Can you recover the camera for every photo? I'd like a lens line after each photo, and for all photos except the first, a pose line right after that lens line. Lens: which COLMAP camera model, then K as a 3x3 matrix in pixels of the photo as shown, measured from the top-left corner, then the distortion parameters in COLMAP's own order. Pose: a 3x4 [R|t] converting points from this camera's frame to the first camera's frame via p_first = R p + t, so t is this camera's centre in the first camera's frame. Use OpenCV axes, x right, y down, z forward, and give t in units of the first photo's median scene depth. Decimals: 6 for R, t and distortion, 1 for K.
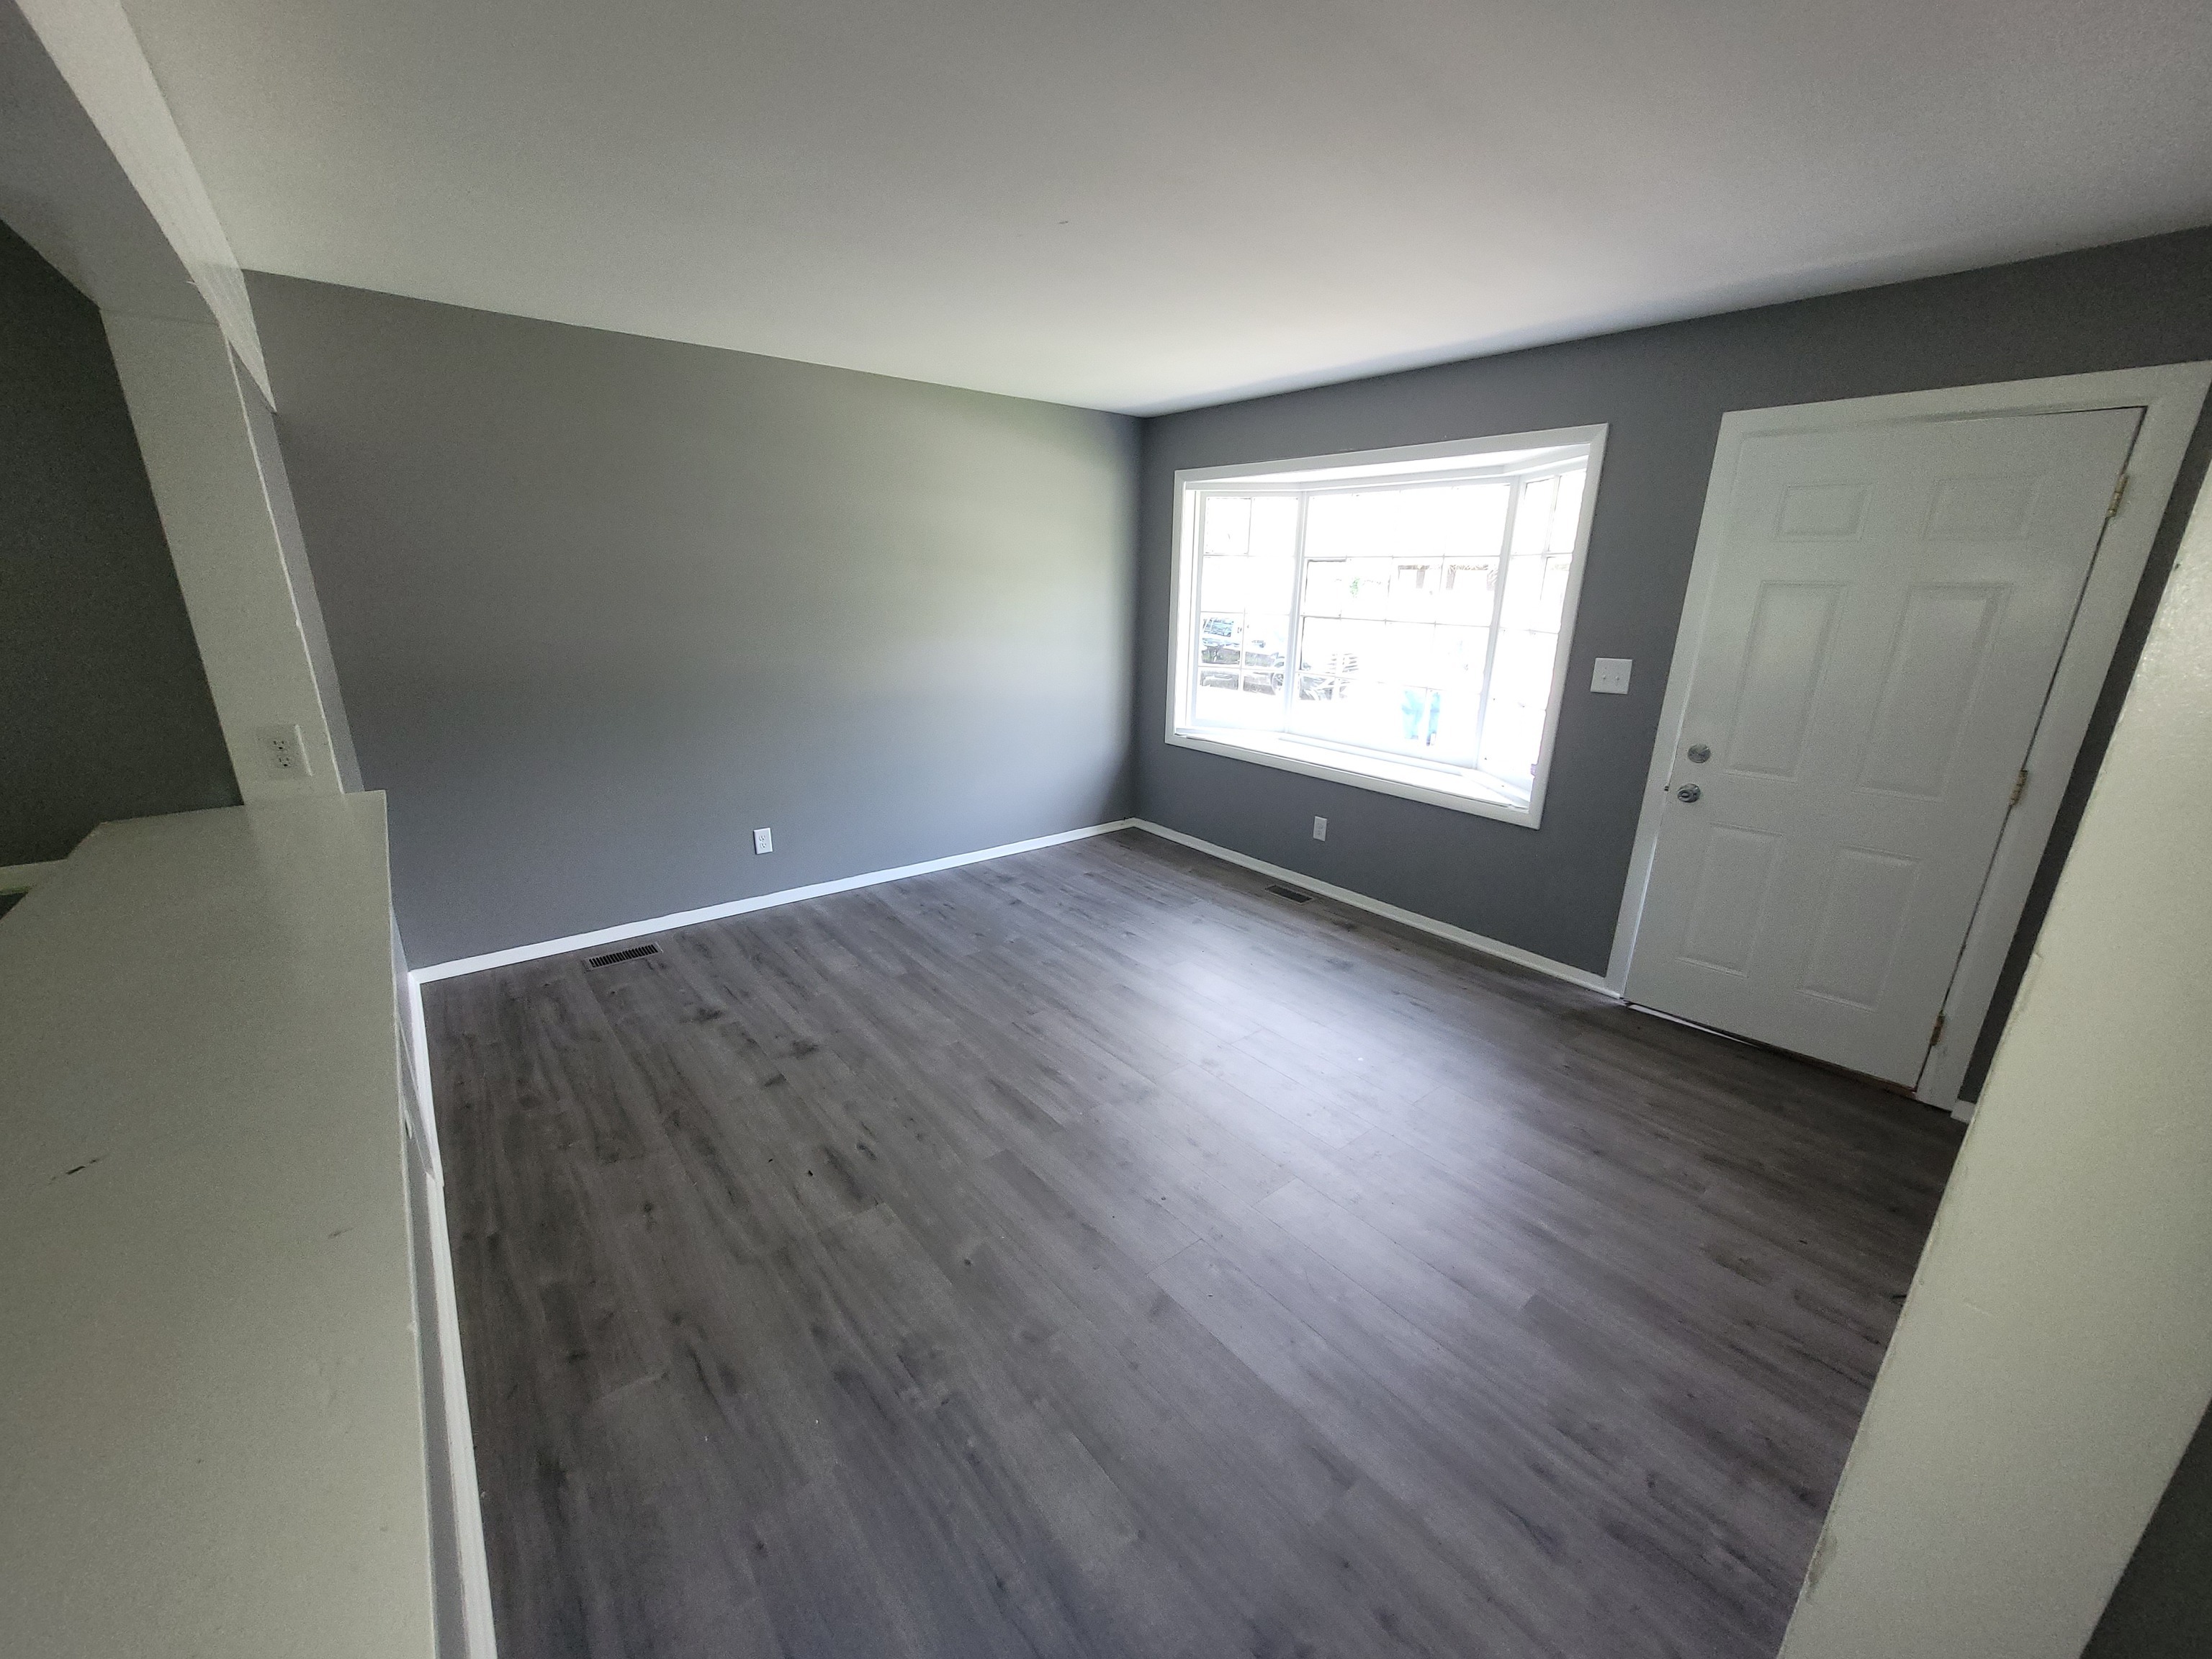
lens RADIAL K [[861.4, 0, 1099.5], [0, 861.4, 842.3], [0, 0, 1]] dist [0.000748, -0.000115]
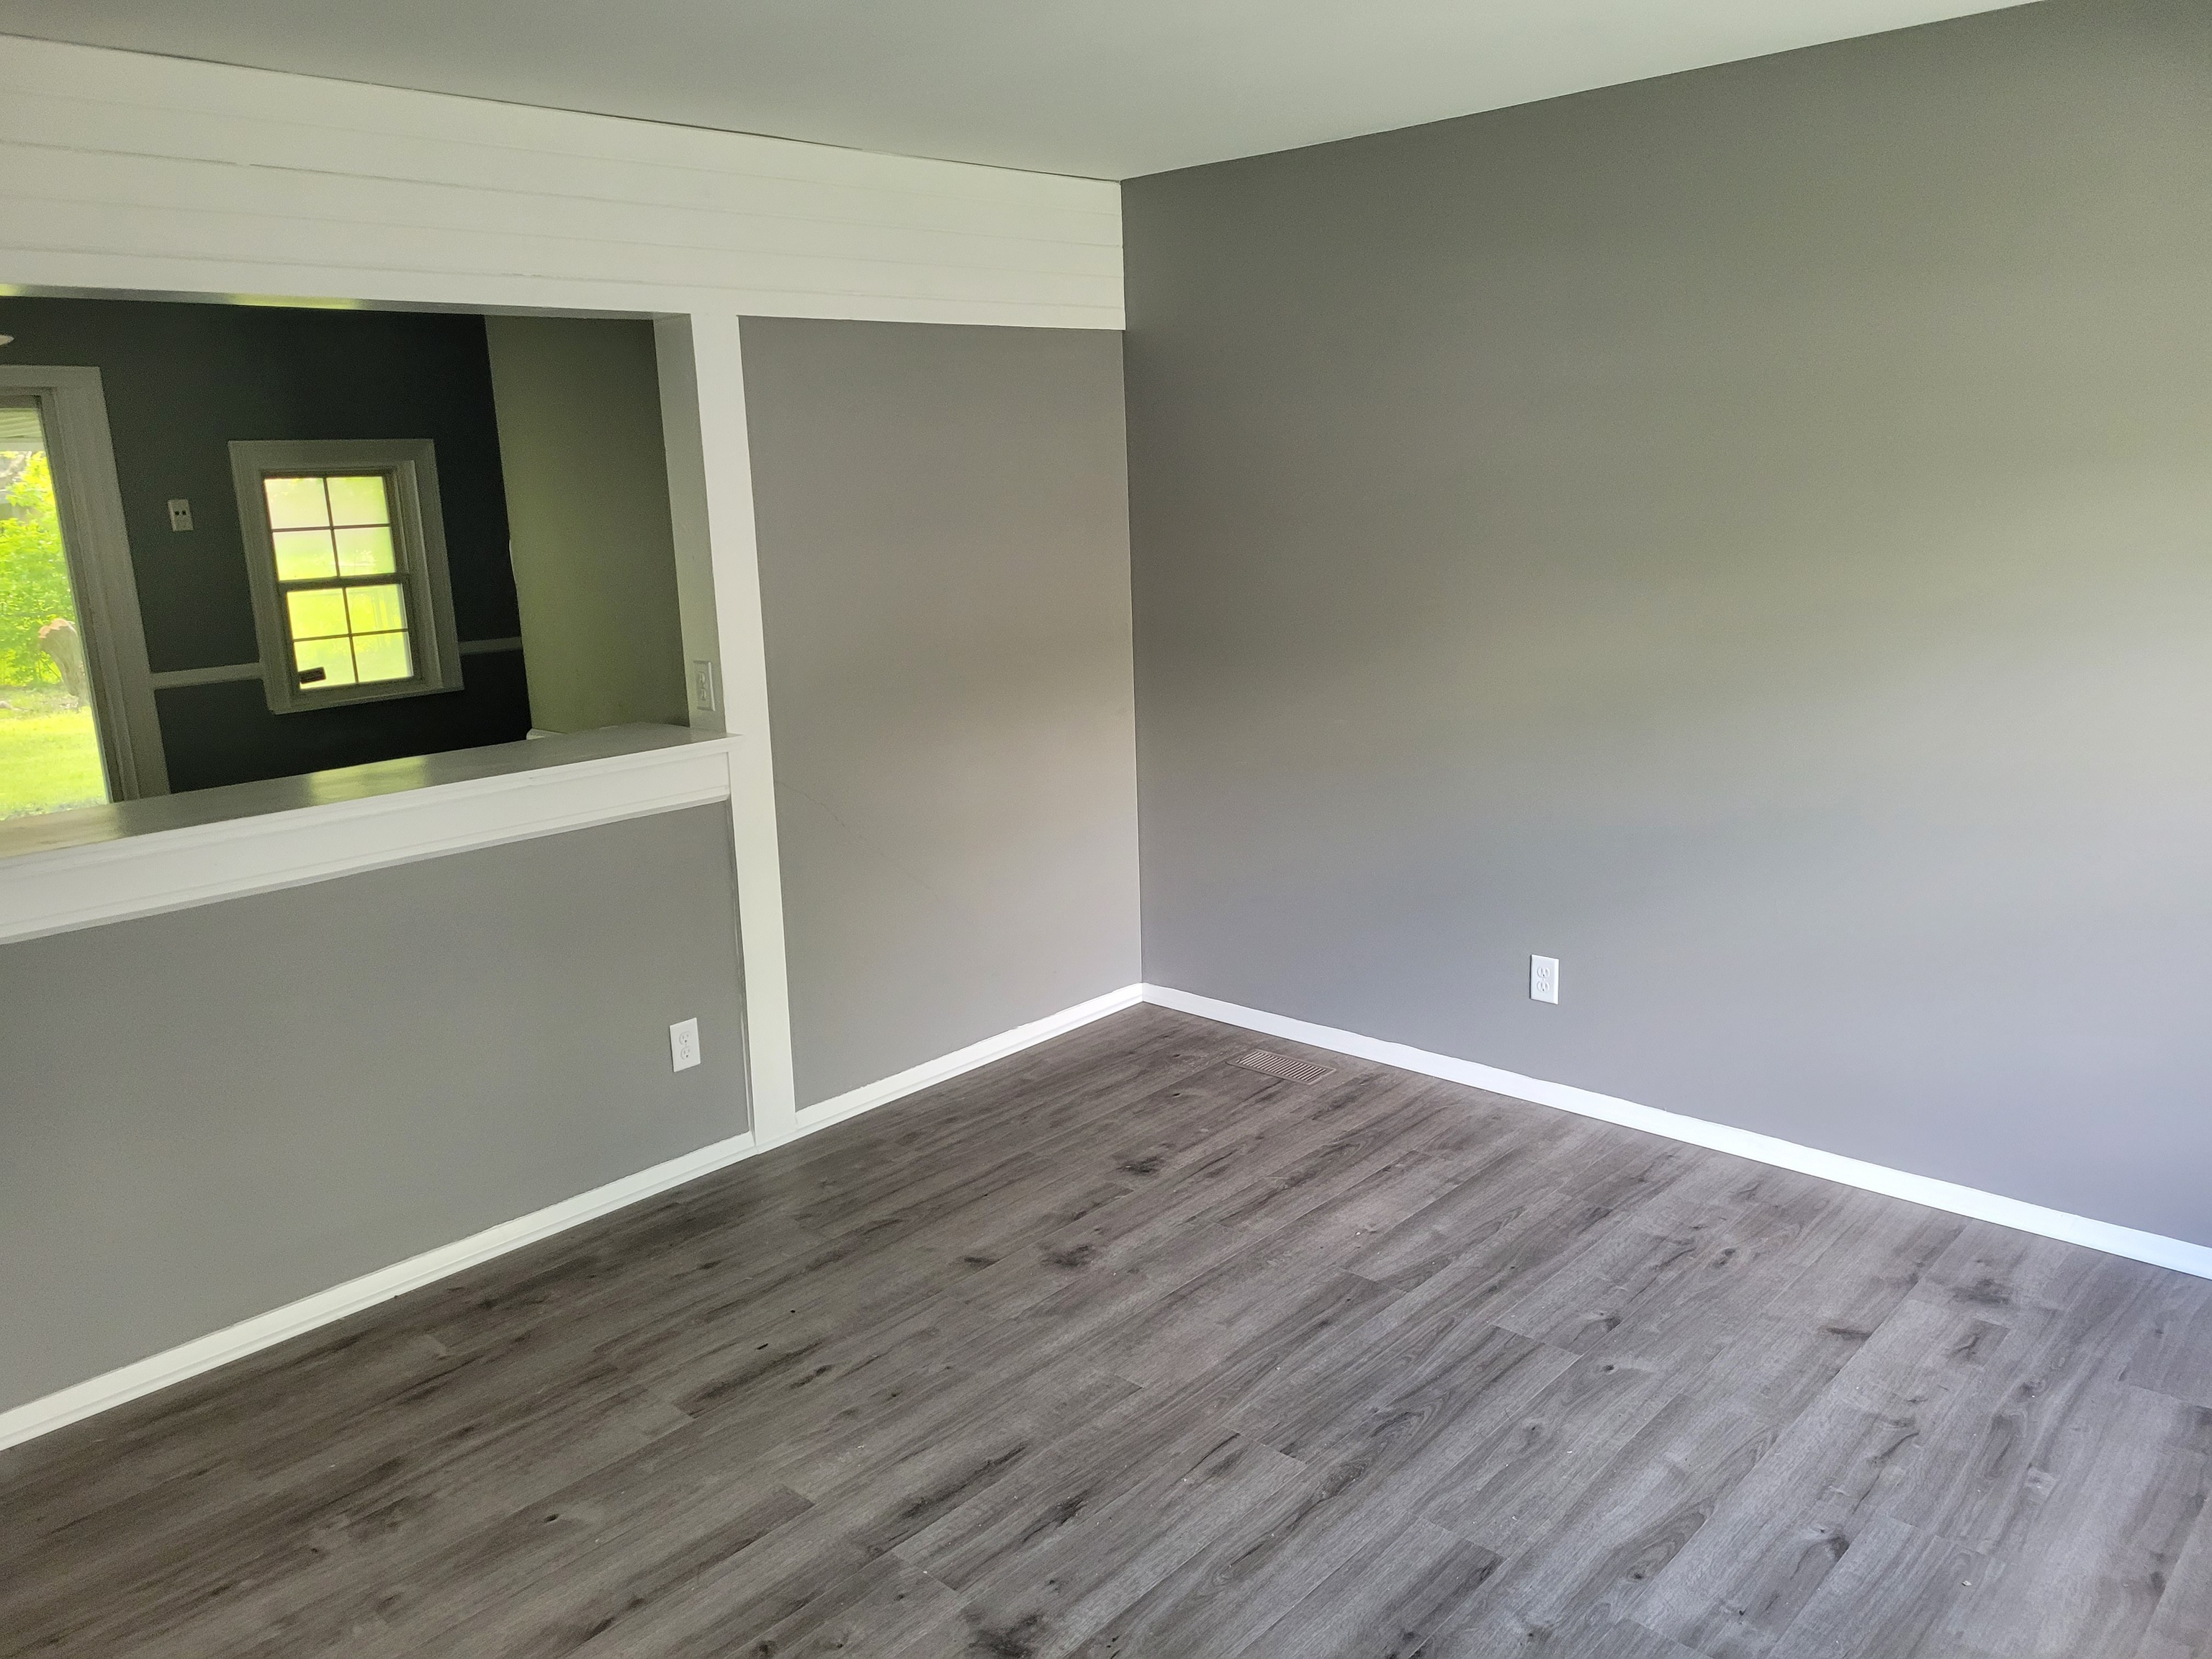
lens RADIAL K [[1669.8, 0, 1116.1], [0, 1669.8, 820.7], [0, 0, 1]] dist [0.053778, -0.042588]
pose [[0.136396, 0.185813, -0.973072, 0.725064], [-0.258820, 0.954820, 0.146049, -0.228882], [0.956247, 0.231930, 0.178326, 0.696664]]
